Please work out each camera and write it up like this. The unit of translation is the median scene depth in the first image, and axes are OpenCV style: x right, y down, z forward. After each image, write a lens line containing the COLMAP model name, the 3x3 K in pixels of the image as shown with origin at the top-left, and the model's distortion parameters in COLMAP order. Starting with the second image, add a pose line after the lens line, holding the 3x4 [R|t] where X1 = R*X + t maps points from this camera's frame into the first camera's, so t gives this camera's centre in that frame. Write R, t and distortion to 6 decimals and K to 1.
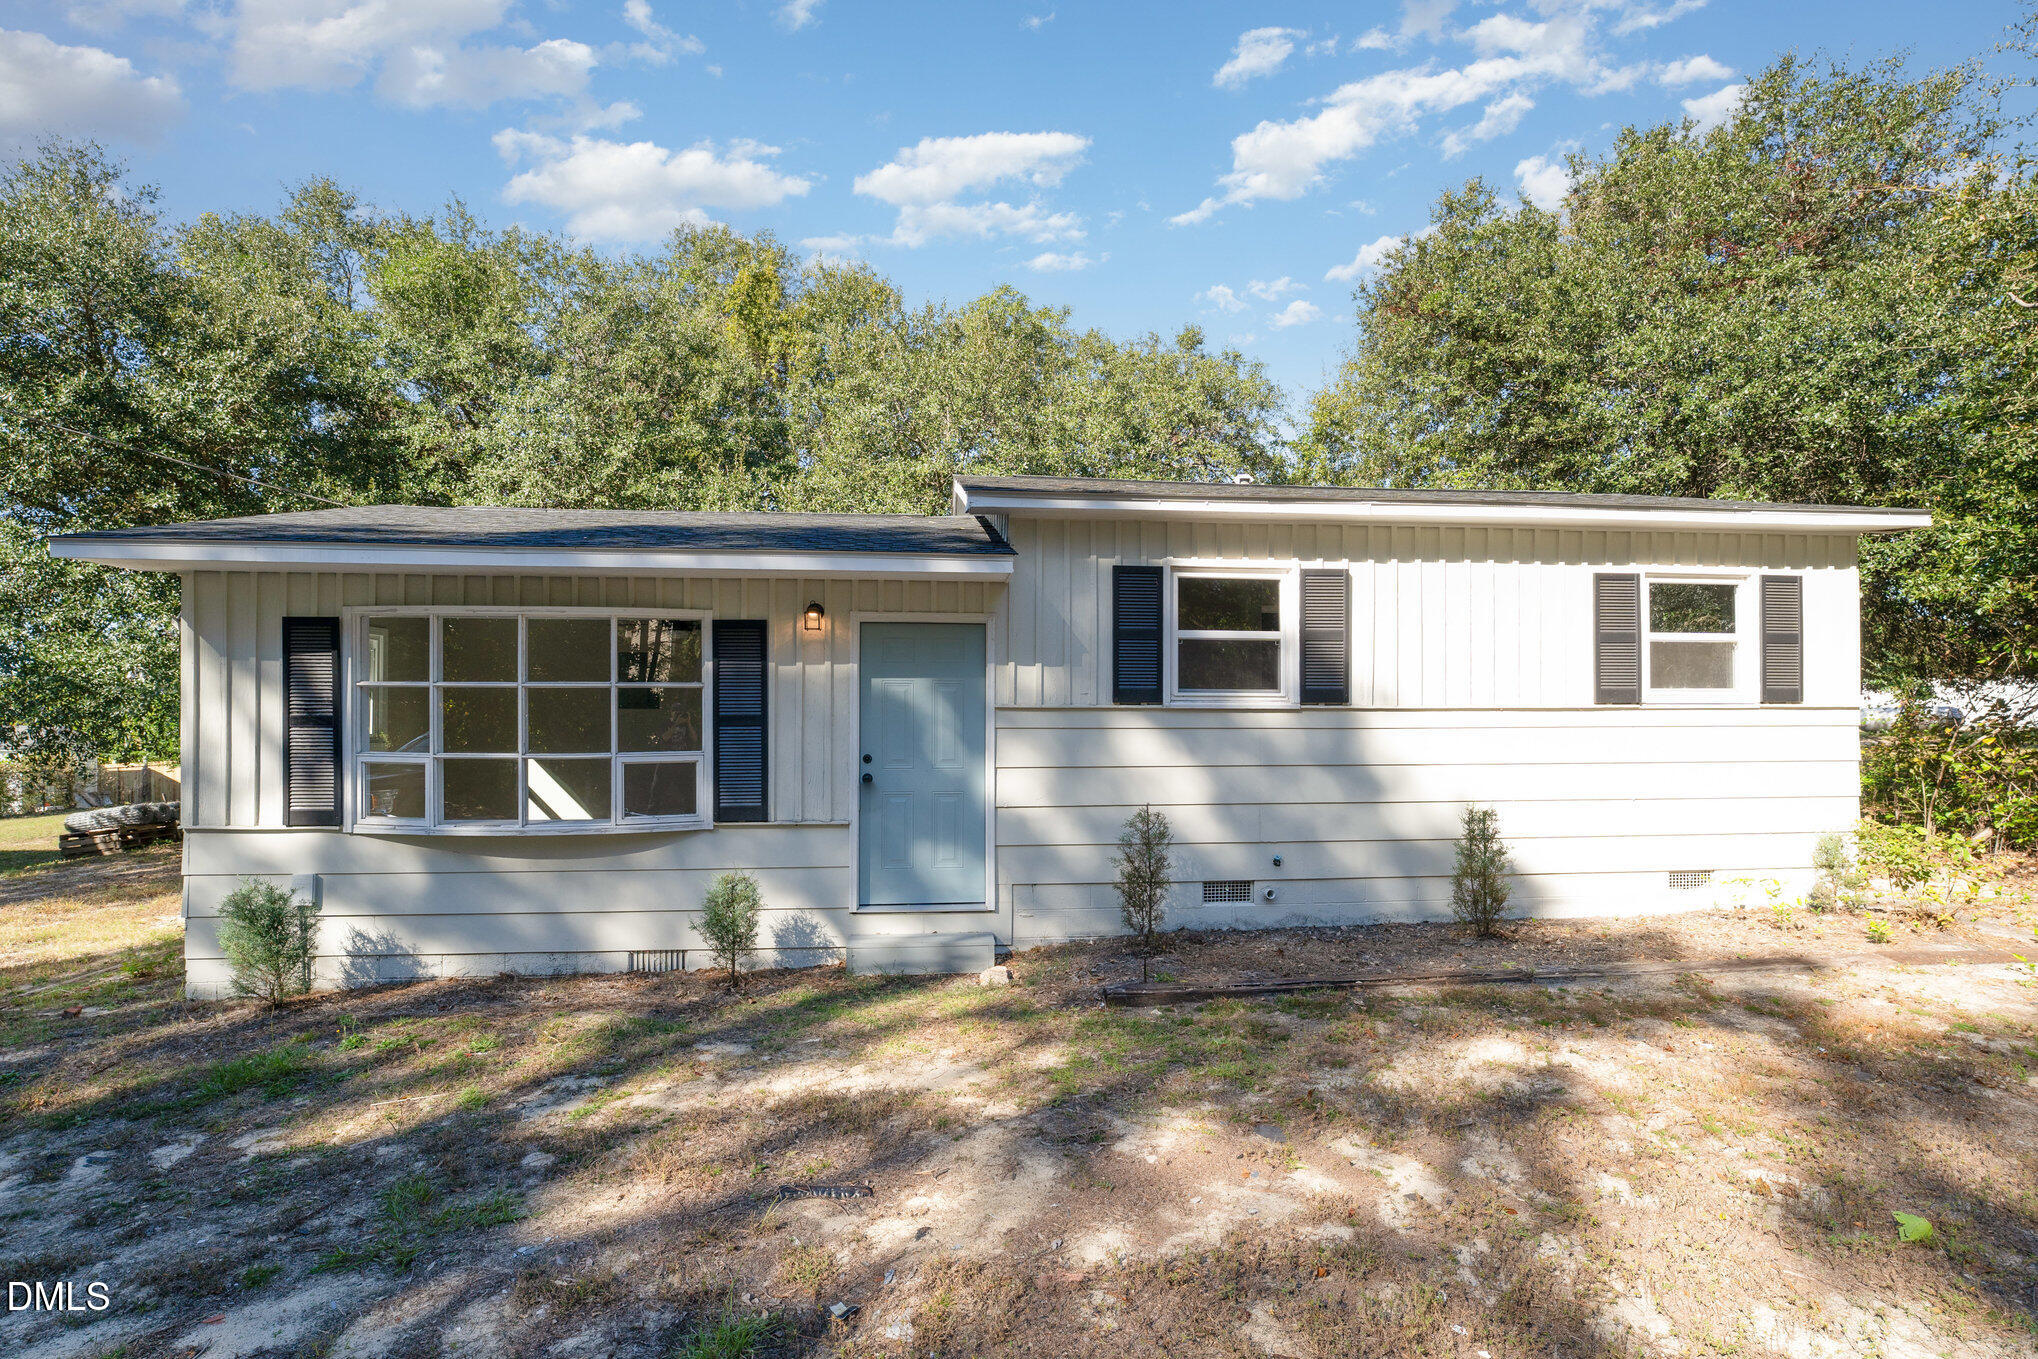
lens RADIAL K [[957.6, 0, 1033.1], [0, 957.6, 662.9], [0, 0, 1]] dist [-0.022277, 0.002292]
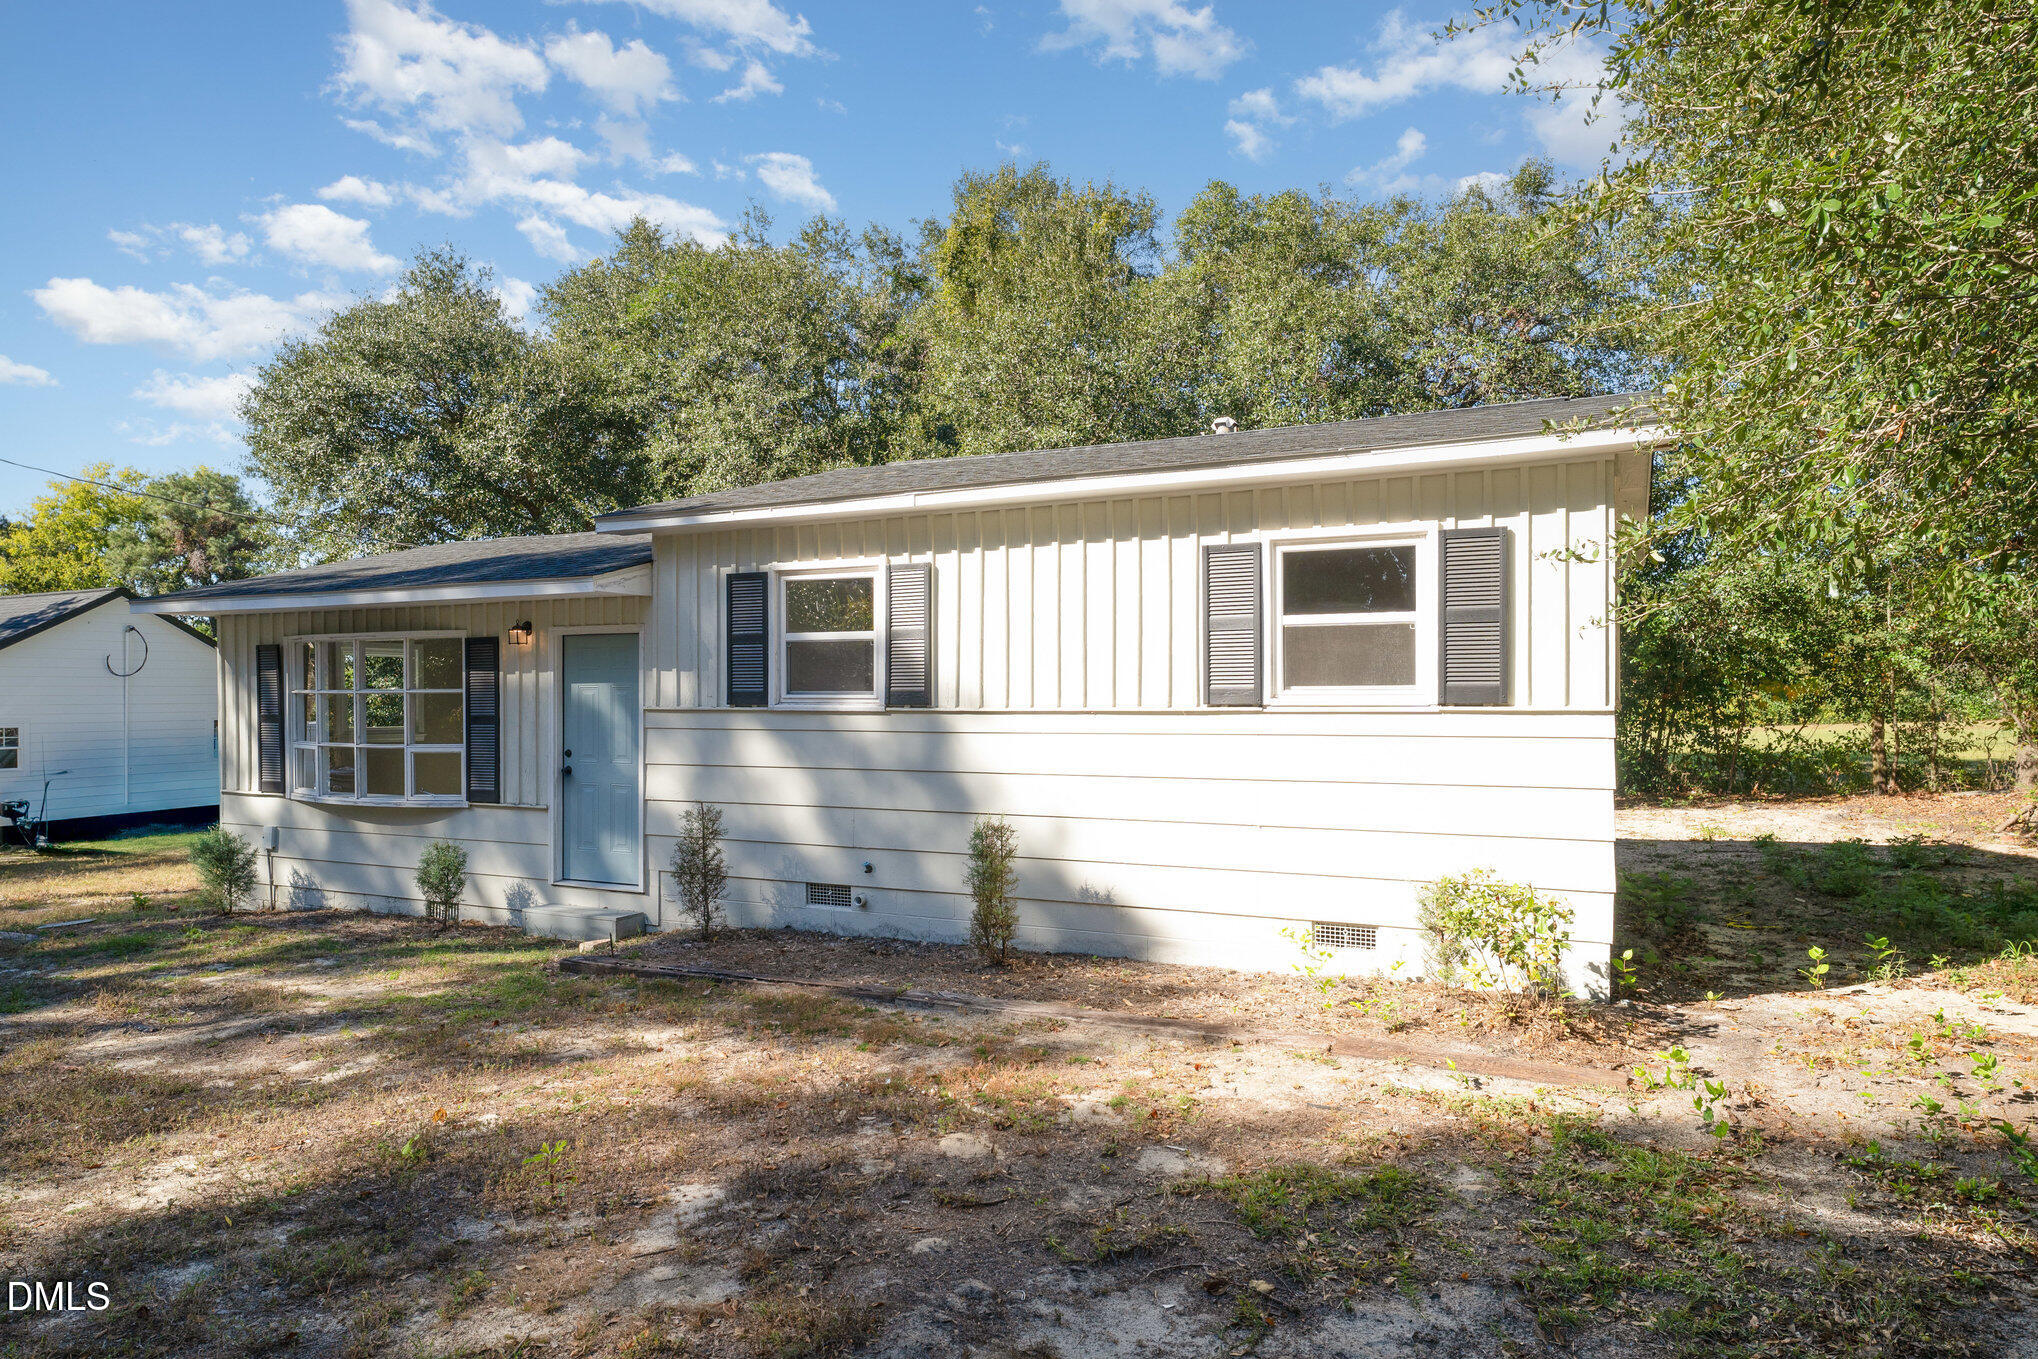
lens RADIAL K [[1169.4, 0, 1013.7], [0, 1169.4, 674.1], [0, 0, 1]] dist [-0.004017, -0.002776]
pose [[0.860422, -0.013866, -0.509394, 0.988432], [0.021165, 0.999740, 0.008538, 0.003037], [0.509143, -0.018128, 0.860491, 0.057183]]
